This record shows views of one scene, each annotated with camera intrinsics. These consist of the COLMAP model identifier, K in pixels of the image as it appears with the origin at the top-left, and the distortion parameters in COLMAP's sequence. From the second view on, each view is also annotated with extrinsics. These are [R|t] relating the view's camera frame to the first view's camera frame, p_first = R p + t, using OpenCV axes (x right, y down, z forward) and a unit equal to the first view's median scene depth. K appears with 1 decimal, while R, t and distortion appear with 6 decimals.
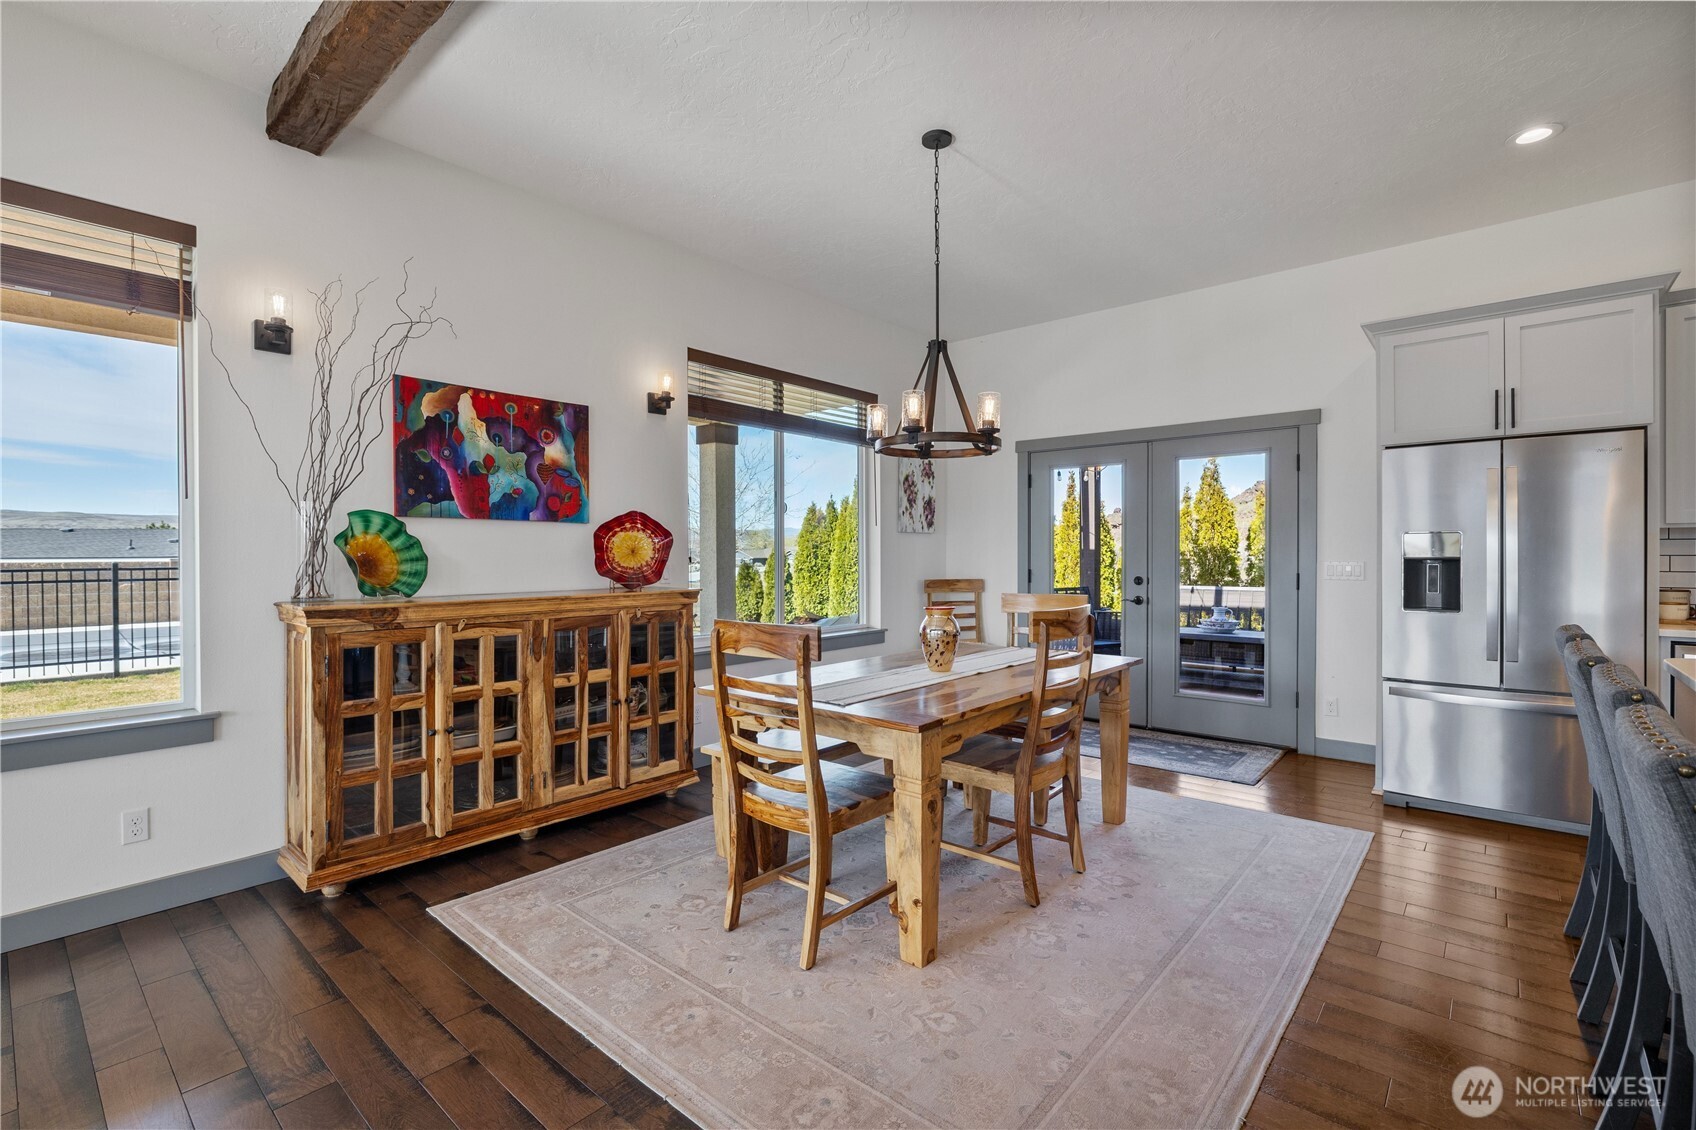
lens RADIAL K [[759.9, 0, 845.2], [0, 759.9, 555.0], [0, 0, 1]] dist [-0.004030, 0.000247]
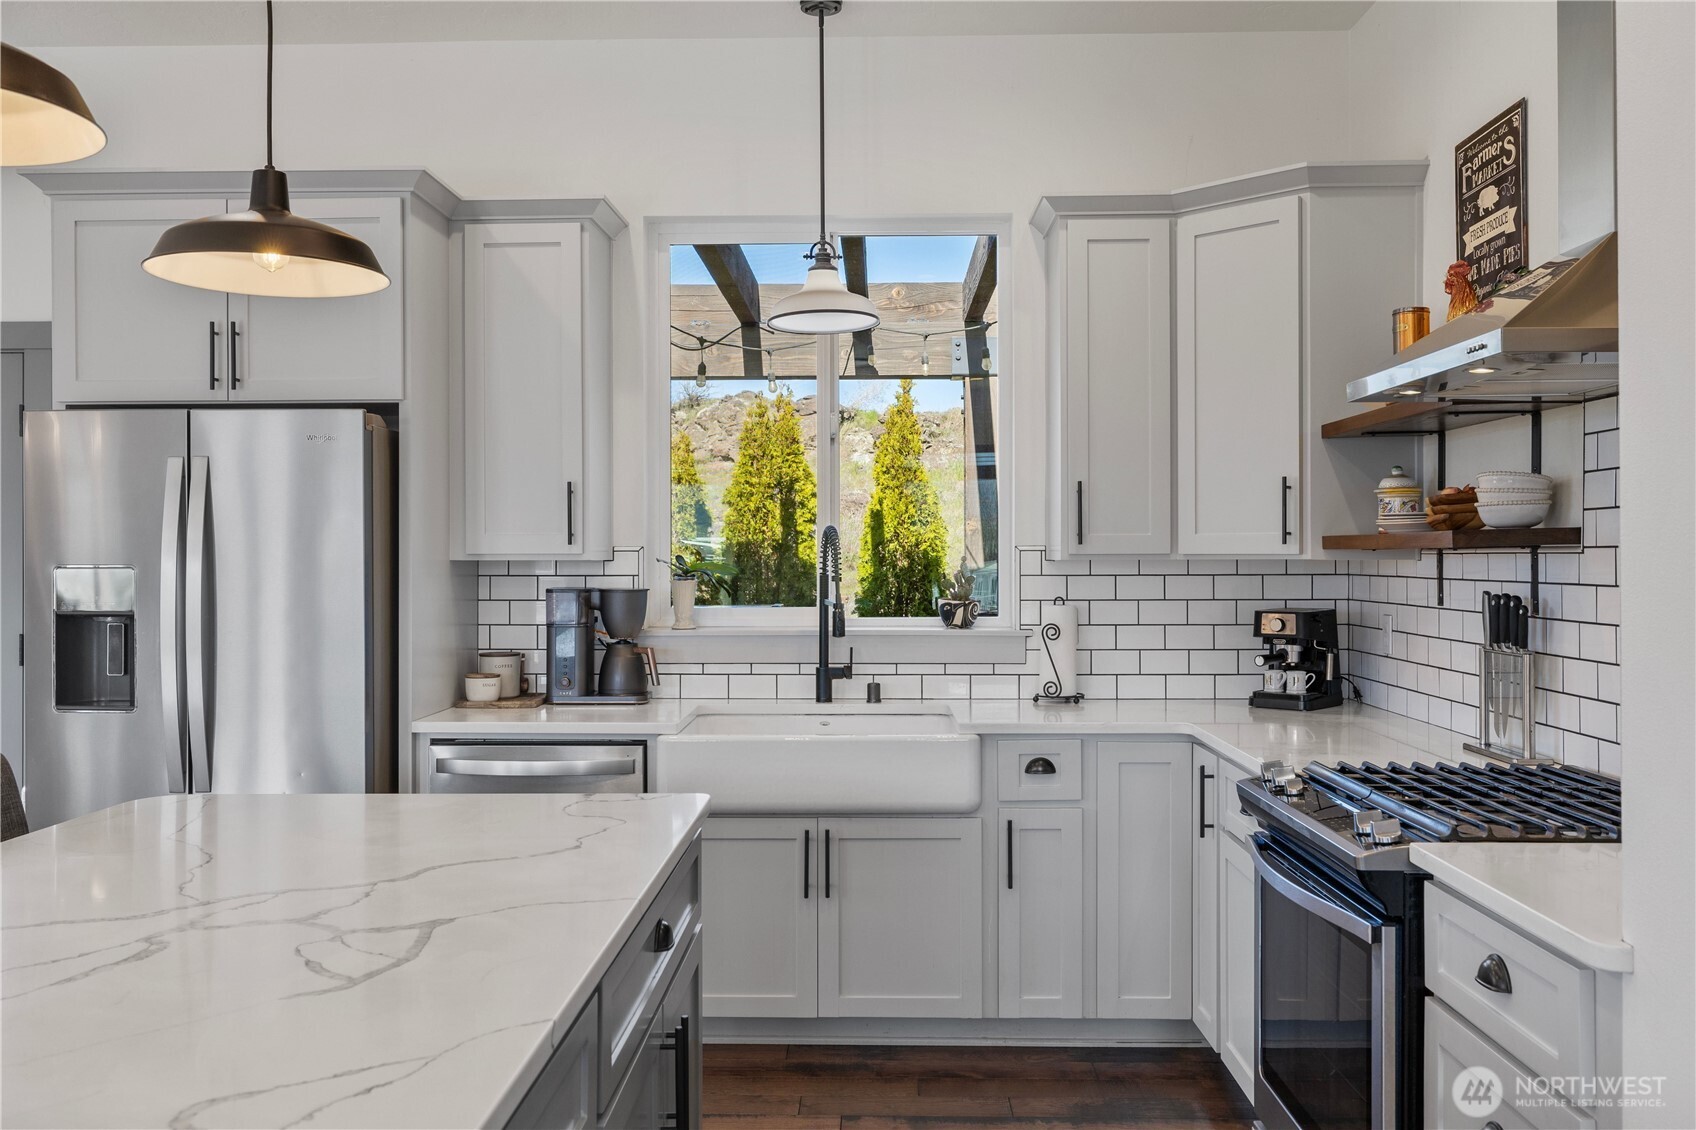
lens RADIAL K [[1441.4, 0, 848.0], [0, 1441.4, 565.0], [0, 0, 1]] dist [-0.002858, -0.006702]
pose [[0.768235, -0.000669, 0.640167, 0.514519], [-0.001004, 0.999997, 0.002251, -0.033683], [-0.640167, -0.002372, 0.768232, -0.155408]]
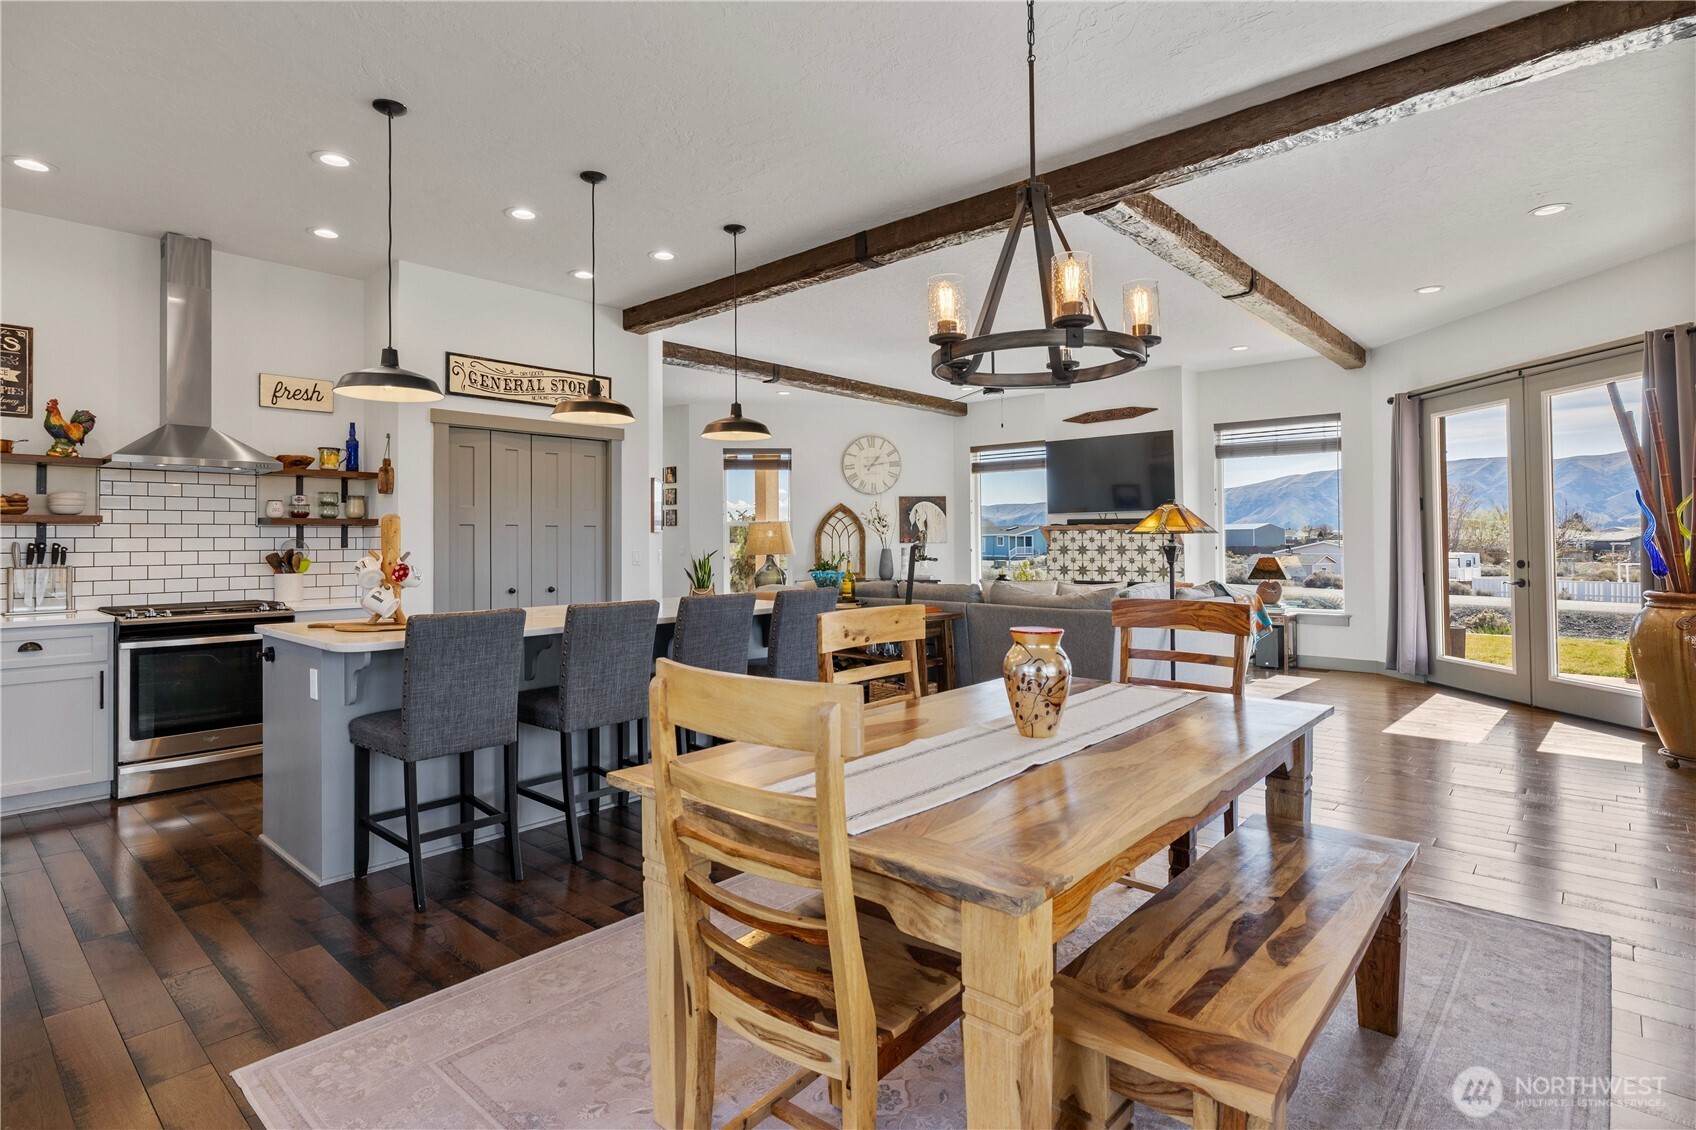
lens RADIAL K [[858.1, 0, 845.3], [0, 858.1, 530.1], [0, 0, 1]] dist [-0.000454, 0.000478]
pose [[-0.999832, 0.012484, 0.013427, 0.231181], [0.012307, 0.999837, -0.013217, -0.001972], [-0.013590, -0.013050, -0.999822, 1.478239]]
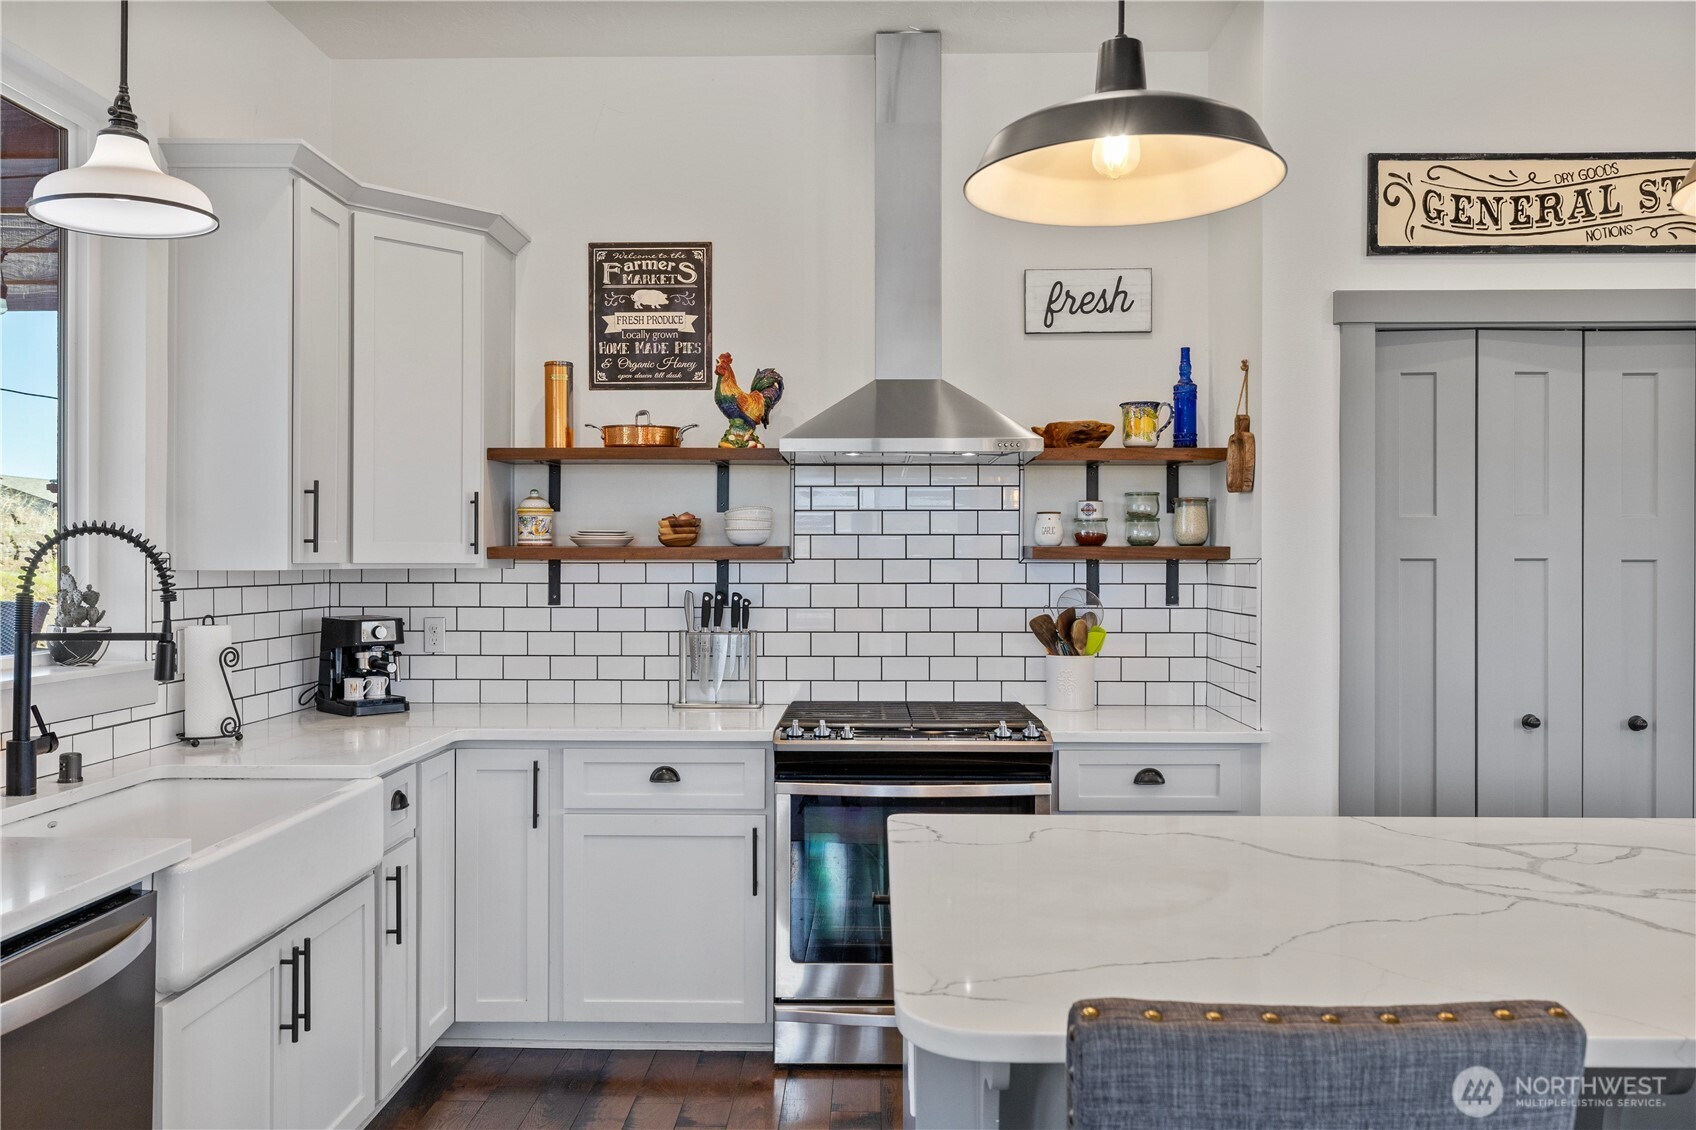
lens RADIAL K [[1296.0, 0, 848.0], [0, 1296.0, 565.0], [0, 0, 1]] dist [0.001418, 0.001905]
pose [[-0.643814, 0.002494, 0.765178, 0.457459], [0.003242, 0.999995, -0.000531, -0.036760], [-0.765175, 0.002139, -0.643819, 0.910792]]
